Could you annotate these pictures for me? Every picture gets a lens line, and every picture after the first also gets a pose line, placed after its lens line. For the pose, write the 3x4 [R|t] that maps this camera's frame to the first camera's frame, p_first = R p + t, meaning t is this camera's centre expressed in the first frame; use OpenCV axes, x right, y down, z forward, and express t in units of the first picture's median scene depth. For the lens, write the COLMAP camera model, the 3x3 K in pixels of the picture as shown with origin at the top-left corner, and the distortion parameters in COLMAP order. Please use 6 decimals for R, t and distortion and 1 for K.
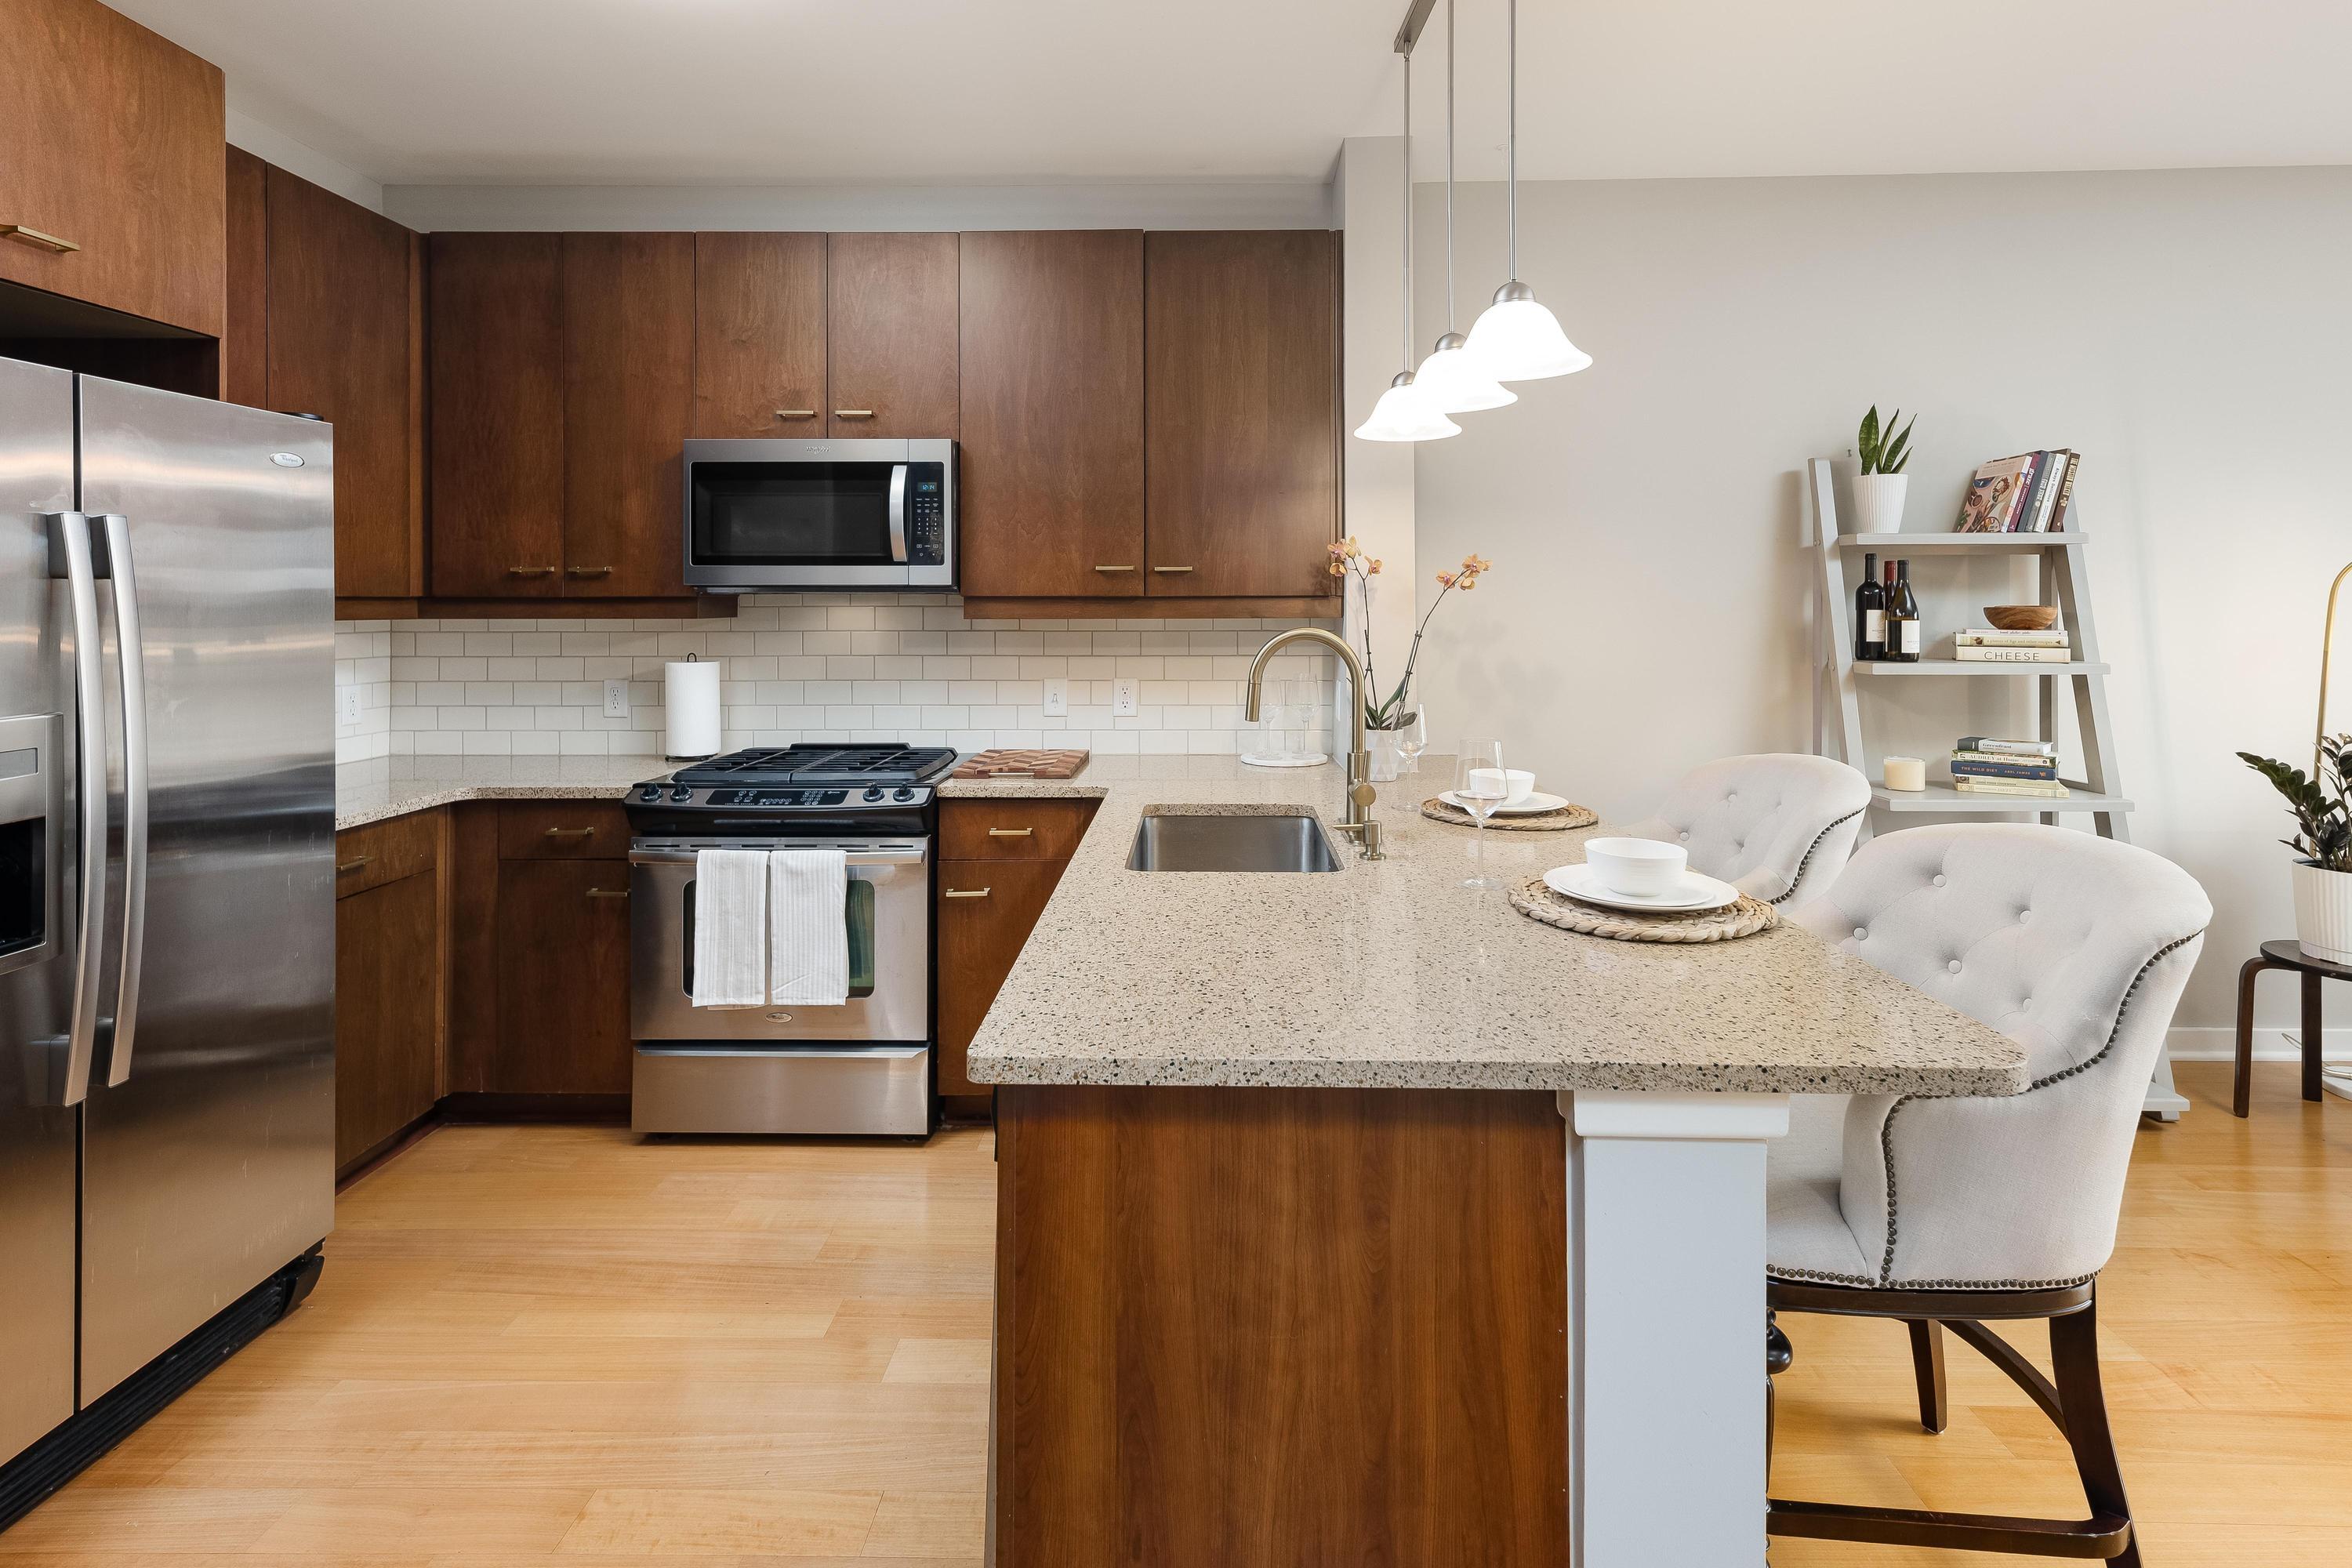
lens RADIAL K [[1184.2, 0, 1102.2], [0, 1184.2, 591.3], [0, 0, 1]] dist [0.008190, -0.001290]
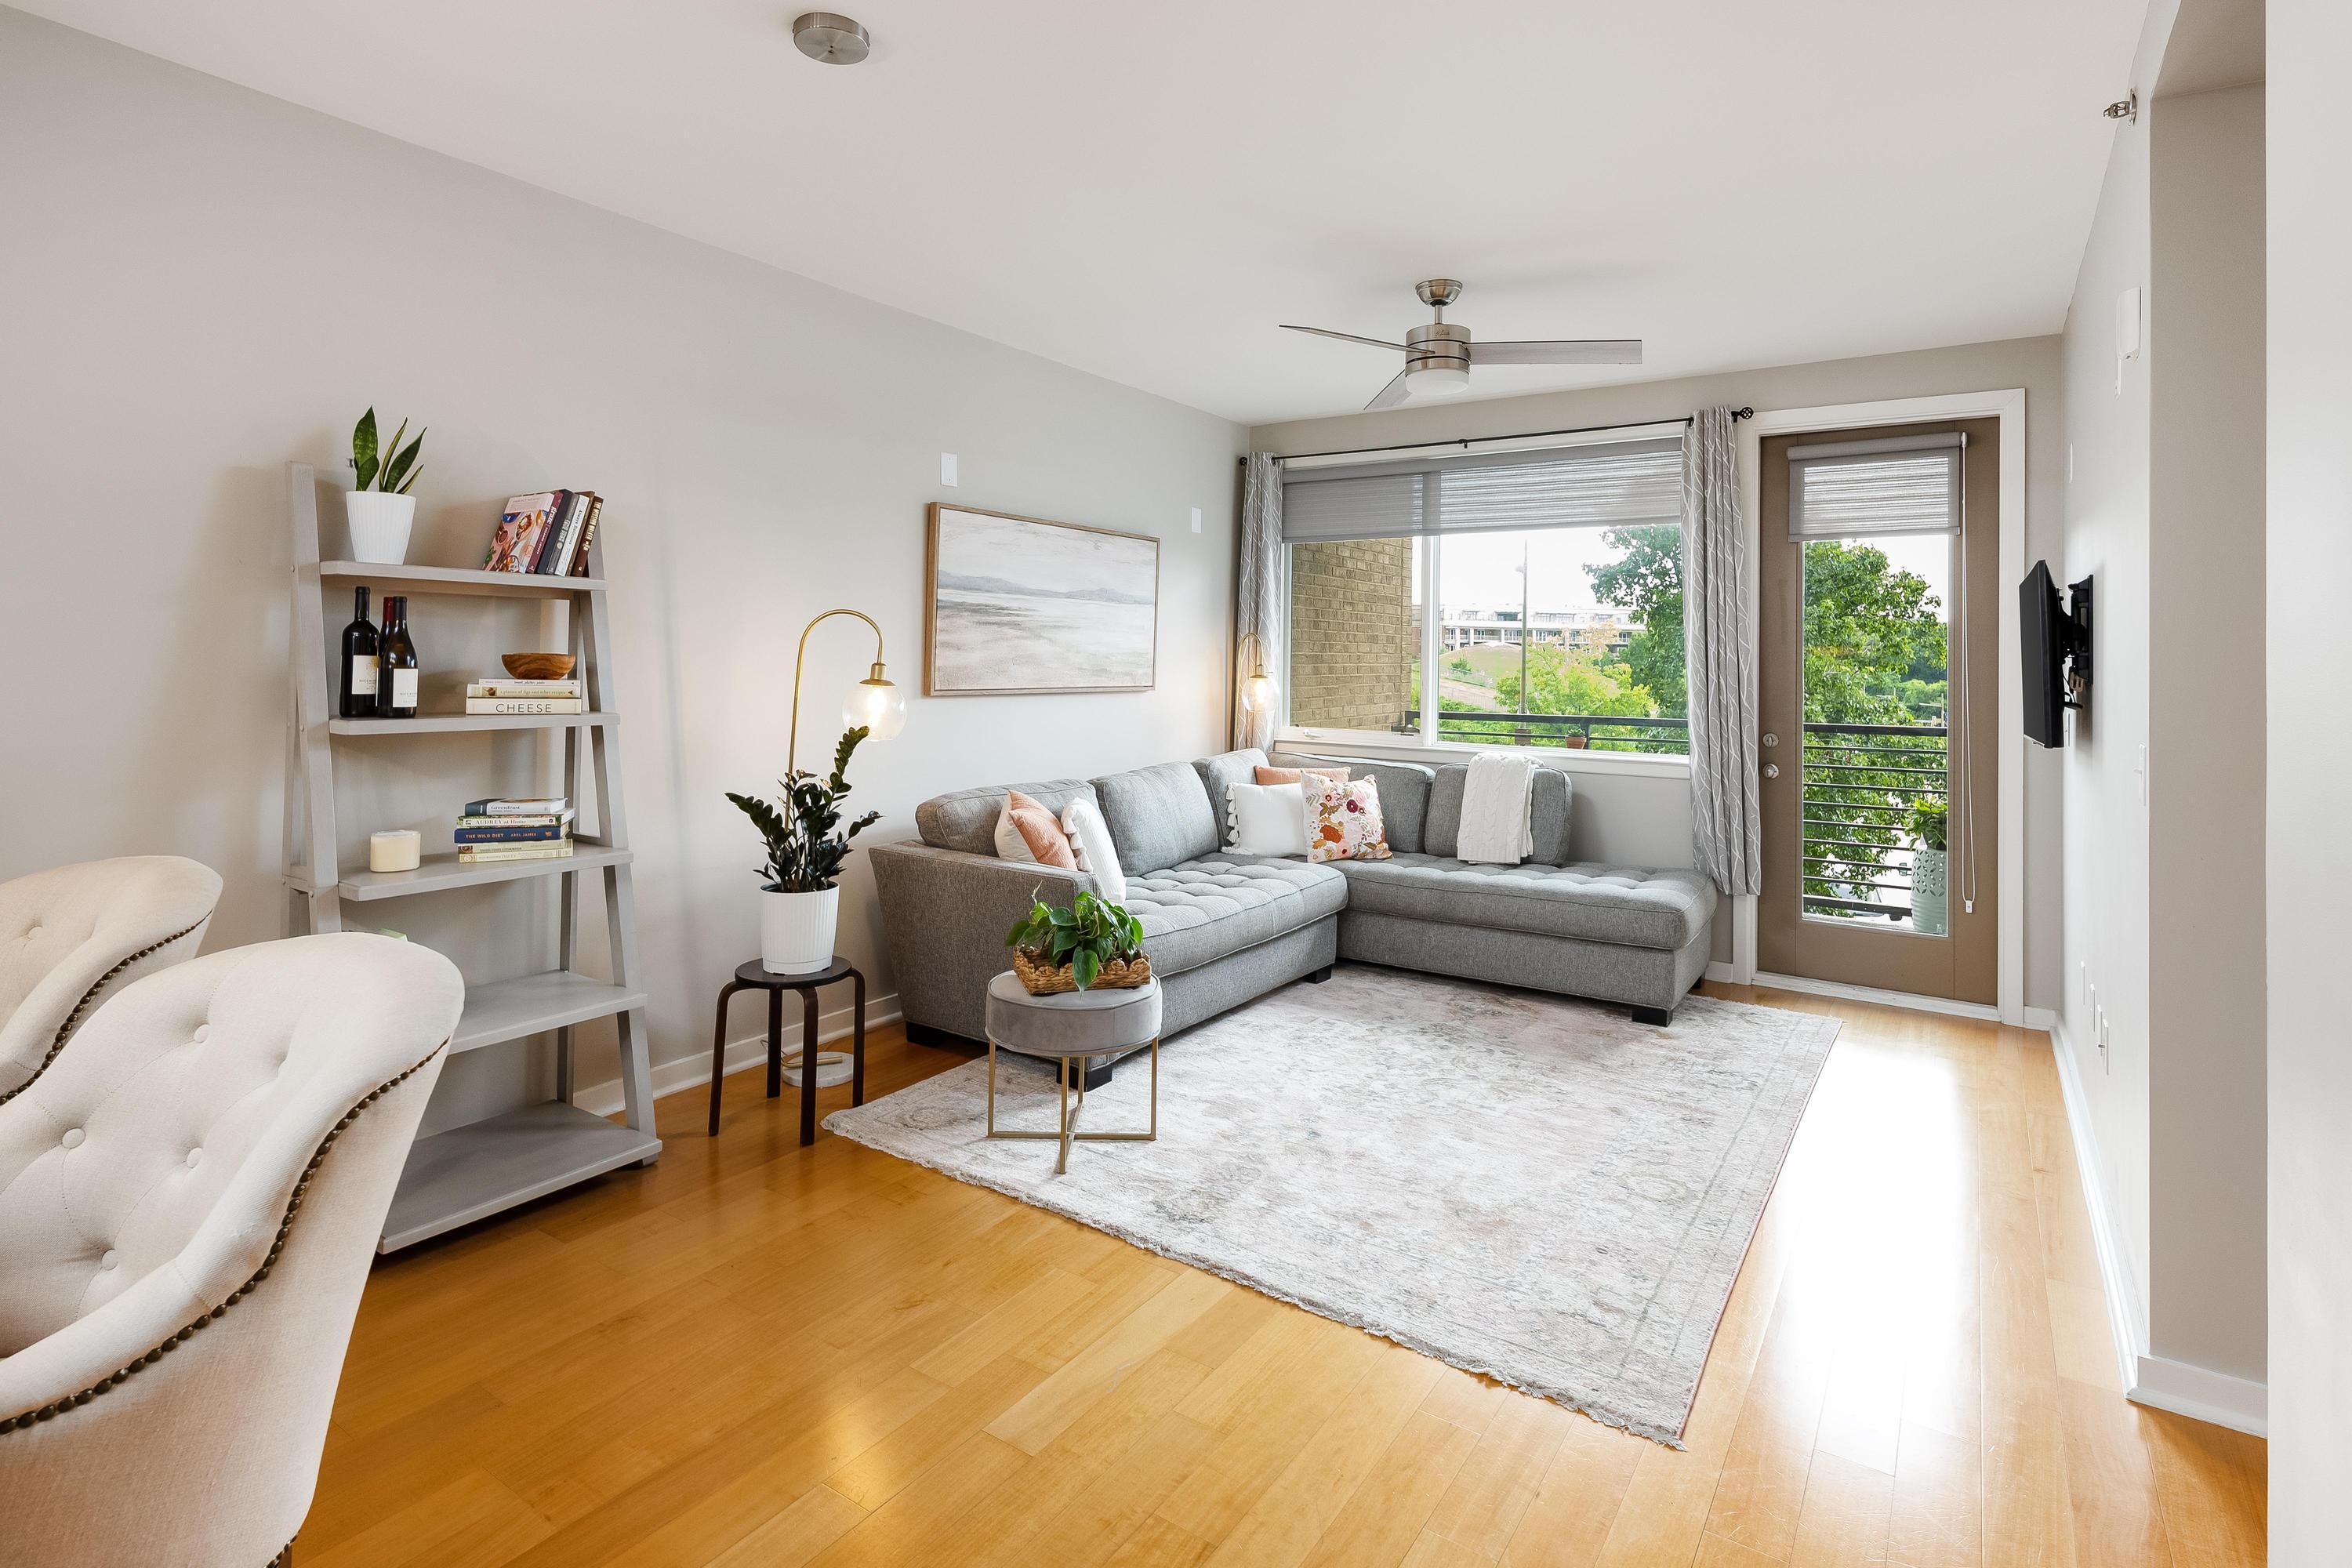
lens RADIAL K [[1184.2, 0, 1183.4], [0, 1184.2, 653.9], [0, 0, 1]] dist [0.008190, -0.001290]
pose [[0.535665, 0.014406, 0.844308, 0.265777], [-0.021082, 0.999771, -0.003683, 0.005449], [-0.844167, -0.015827, 0.535846, 0.082829]]
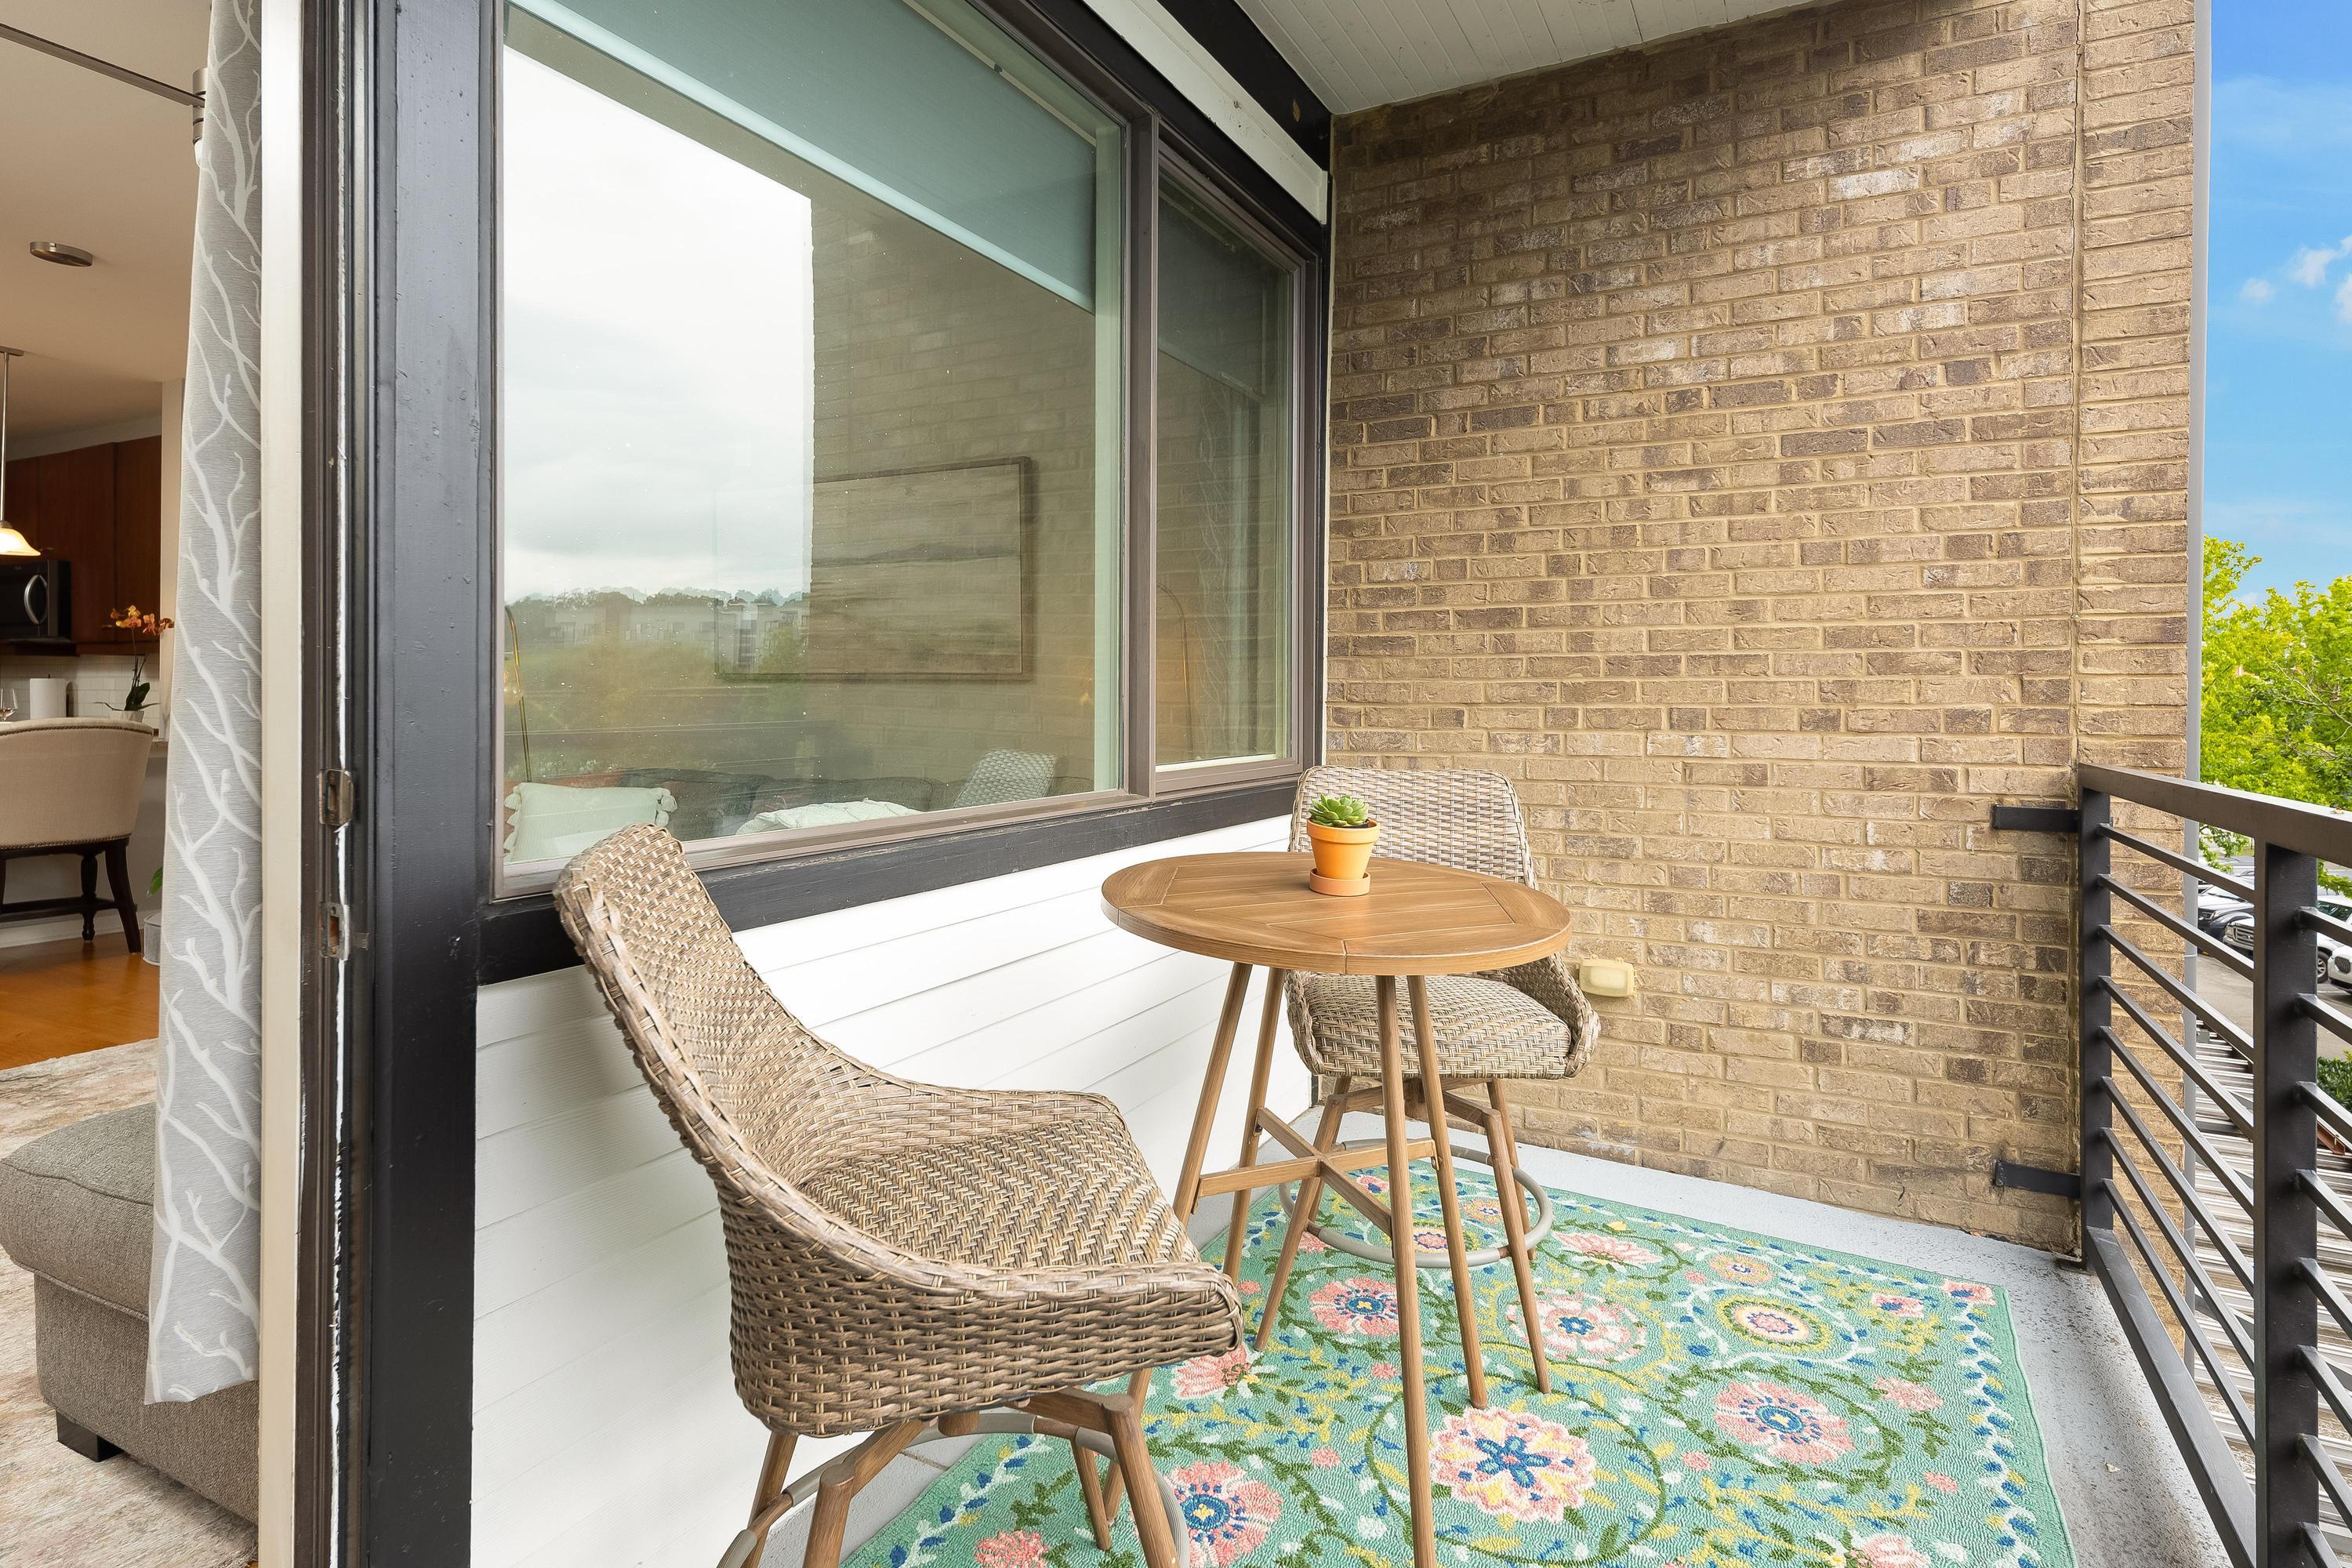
lens RADIAL K [[1184.2, 0, 1242.3], [0, 1184.2, 703.3], [0, 0, 1]] dist [0.008190, -0.001290]
pose [[0.903906, 0.014587, -0.427483, 2.398070], [-0.010603, 0.999875, 0.011698, 0.060141], [0.427601, -0.006041, 0.903948, 0.073154]]
